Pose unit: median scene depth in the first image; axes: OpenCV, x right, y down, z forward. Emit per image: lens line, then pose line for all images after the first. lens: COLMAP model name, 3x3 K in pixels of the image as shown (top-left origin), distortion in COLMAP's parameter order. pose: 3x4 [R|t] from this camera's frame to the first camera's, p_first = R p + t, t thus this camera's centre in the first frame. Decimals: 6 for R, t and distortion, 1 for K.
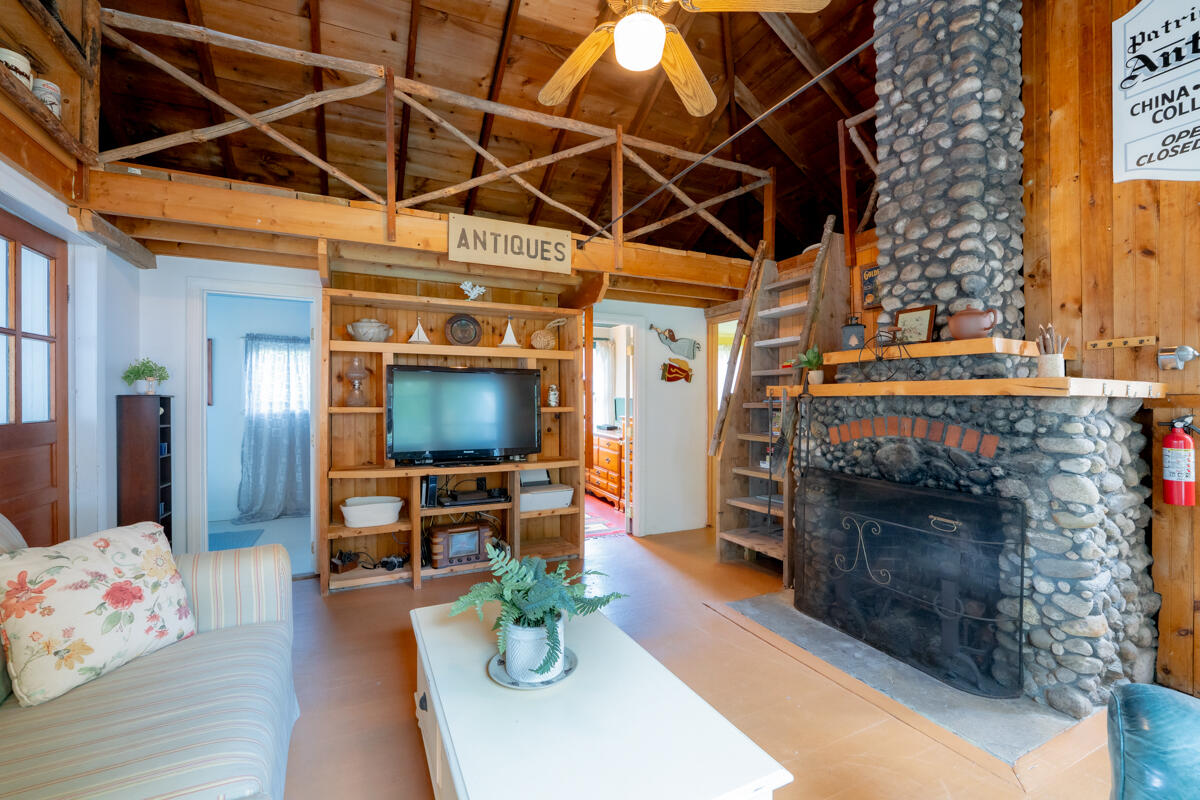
lens RADIAL K [[492.4, 0, 606.8], [0, 492.4, 397.7], [0, 0, 1]] dist [-0.002808, -0.000679]
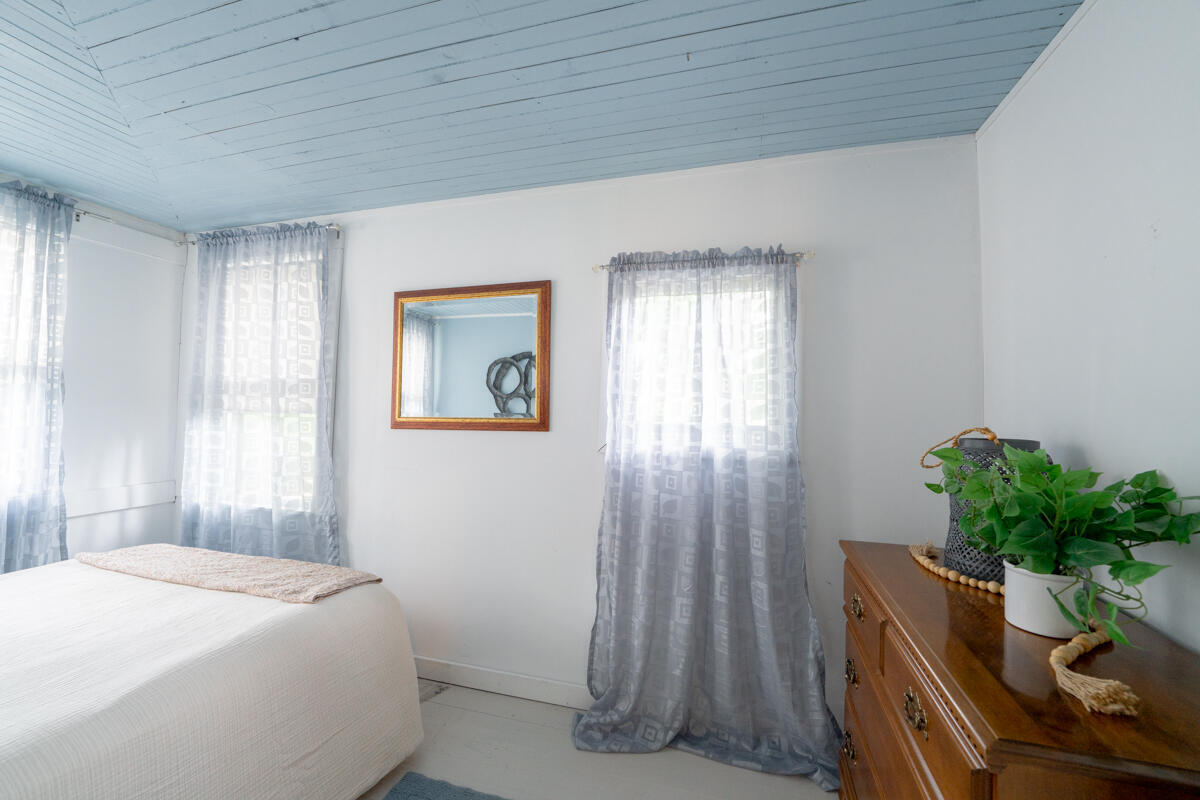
lens RADIAL K [[492.4, 0, 602.8], [0, 492.4, 399.0], [0, 0, 1]] dist [-0.002808, -0.000679]
pose [[0.722009, -0.007089, -0.691847, -0.453089], [-0.011436, 0.999689, -0.022178, -0.002812], [0.691789, 0.023925, 0.721703, 0.698475]]
